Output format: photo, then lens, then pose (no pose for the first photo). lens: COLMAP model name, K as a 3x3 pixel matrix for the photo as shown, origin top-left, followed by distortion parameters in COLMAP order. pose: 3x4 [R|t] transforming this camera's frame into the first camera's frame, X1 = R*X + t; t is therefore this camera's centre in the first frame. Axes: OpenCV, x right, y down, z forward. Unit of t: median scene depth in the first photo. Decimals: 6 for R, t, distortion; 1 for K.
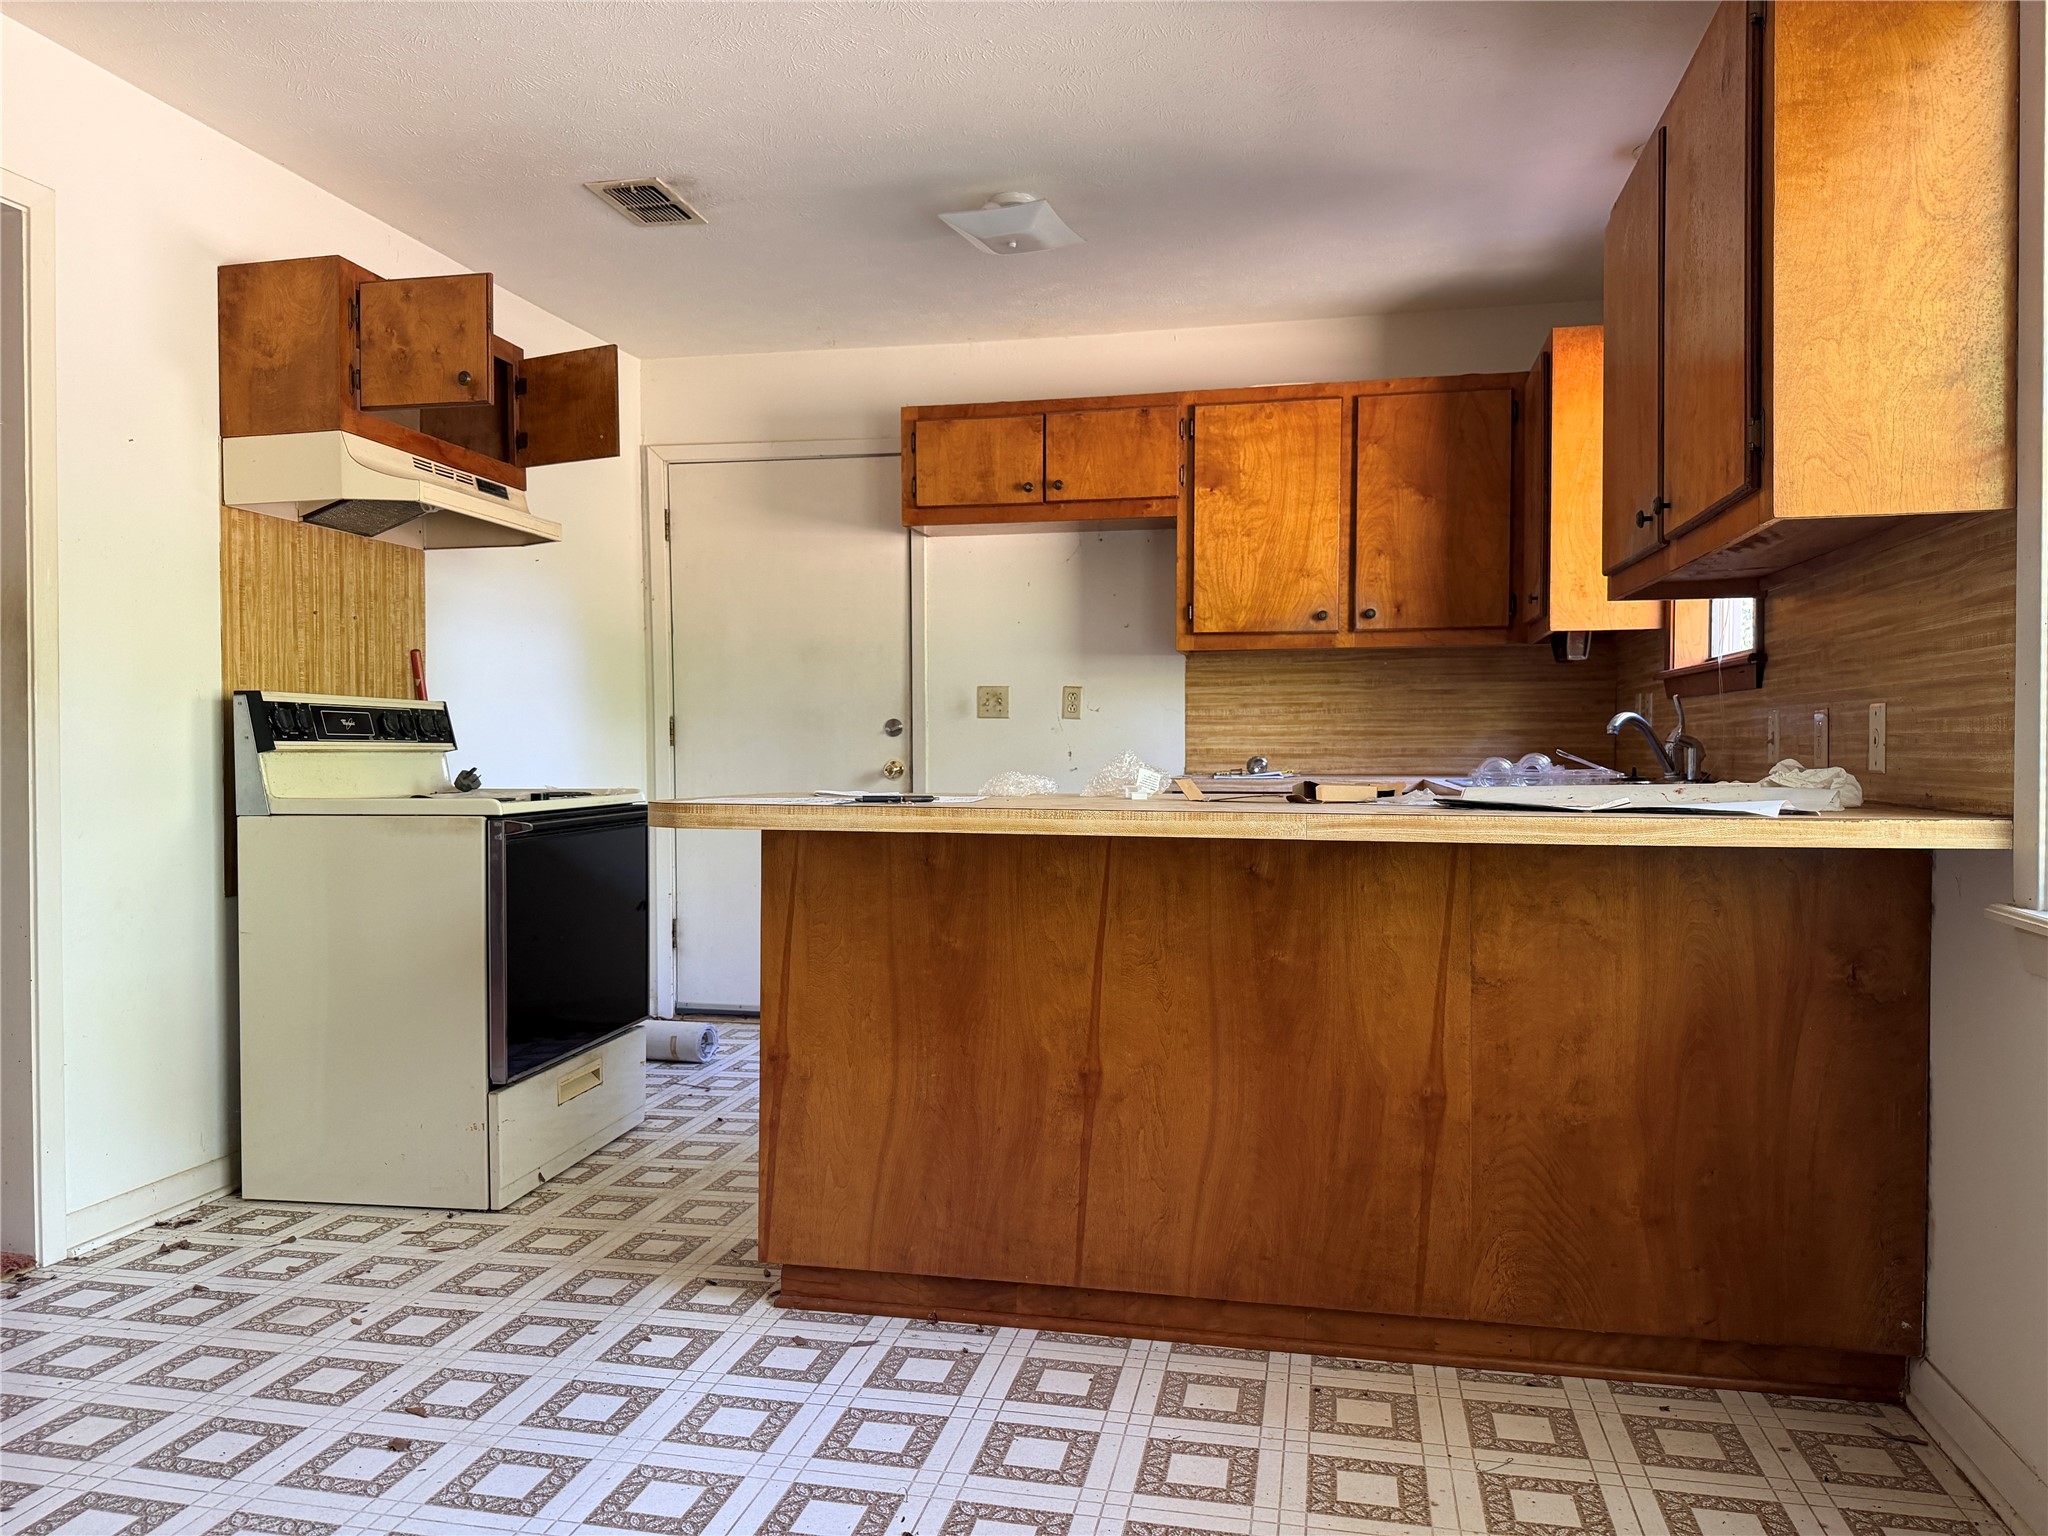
lens RADIAL K [[1426.8, 0, 1024.9], [0, 1426.8, 767.3], [0, 0, 1]] dist [0.008398, 0.004353]
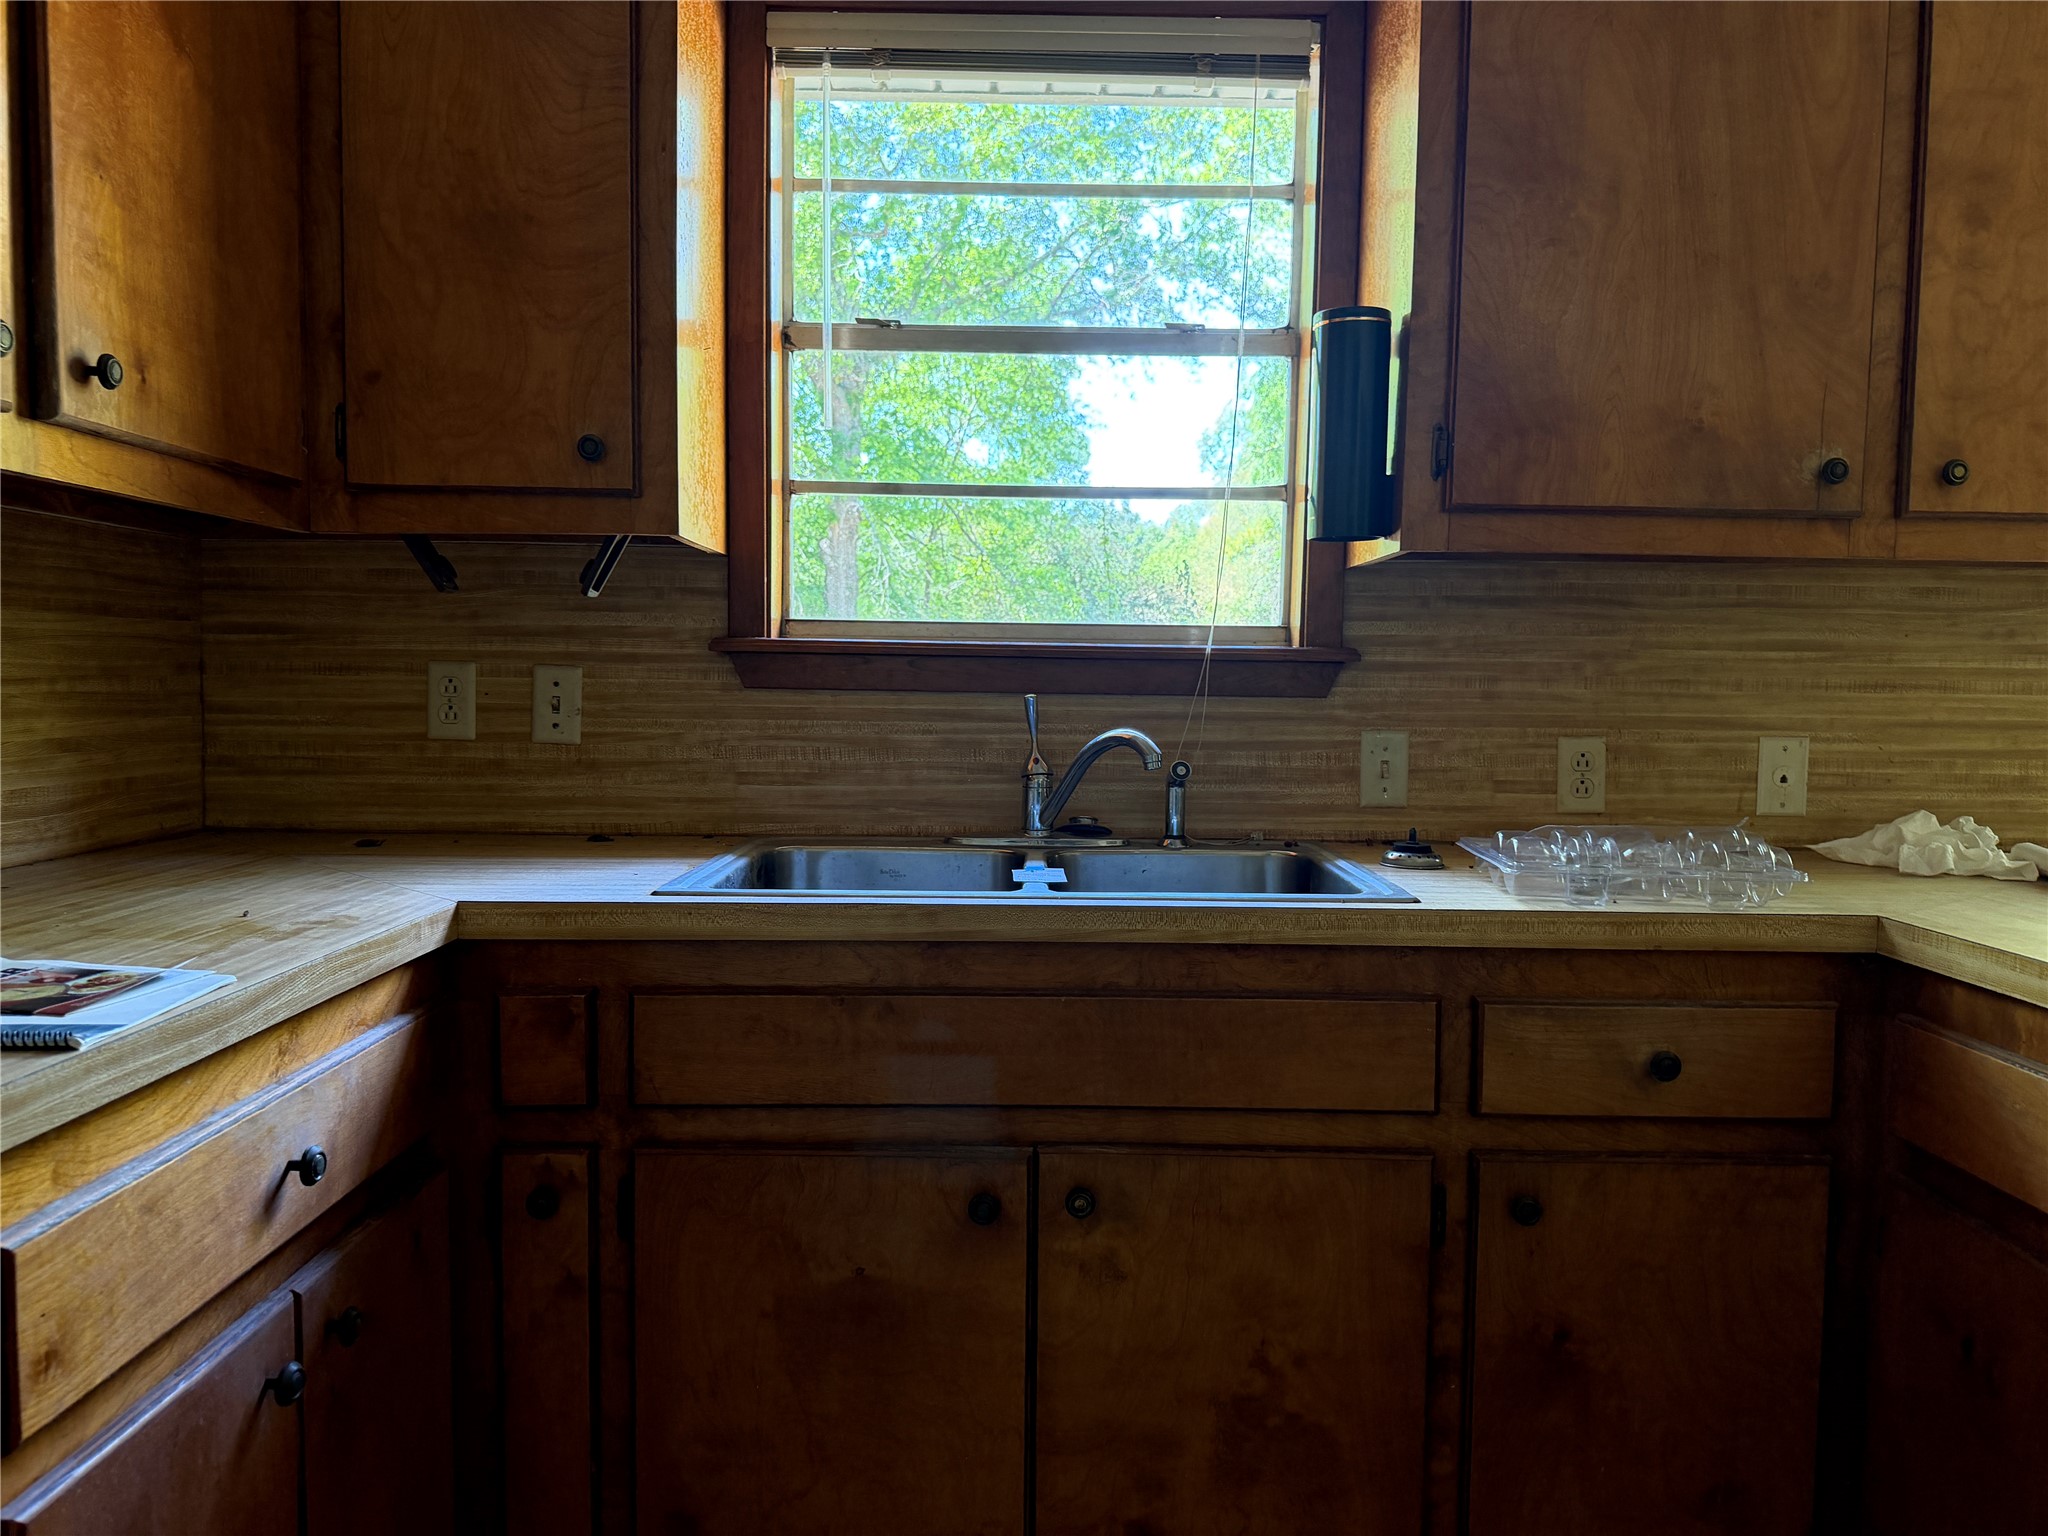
lens RADIAL K [[1426.8, 0, 1025.0], [0, 1426.8, 770.0], [0, 0, 1]] dist [0.008398, 0.004353]
pose [[-0.212410, -0.061723, 0.975229, -0.084420], [0.003066, 0.997956, 0.063829, -0.041950], [-0.977176, 0.016548, -0.211786, 0.836997]]
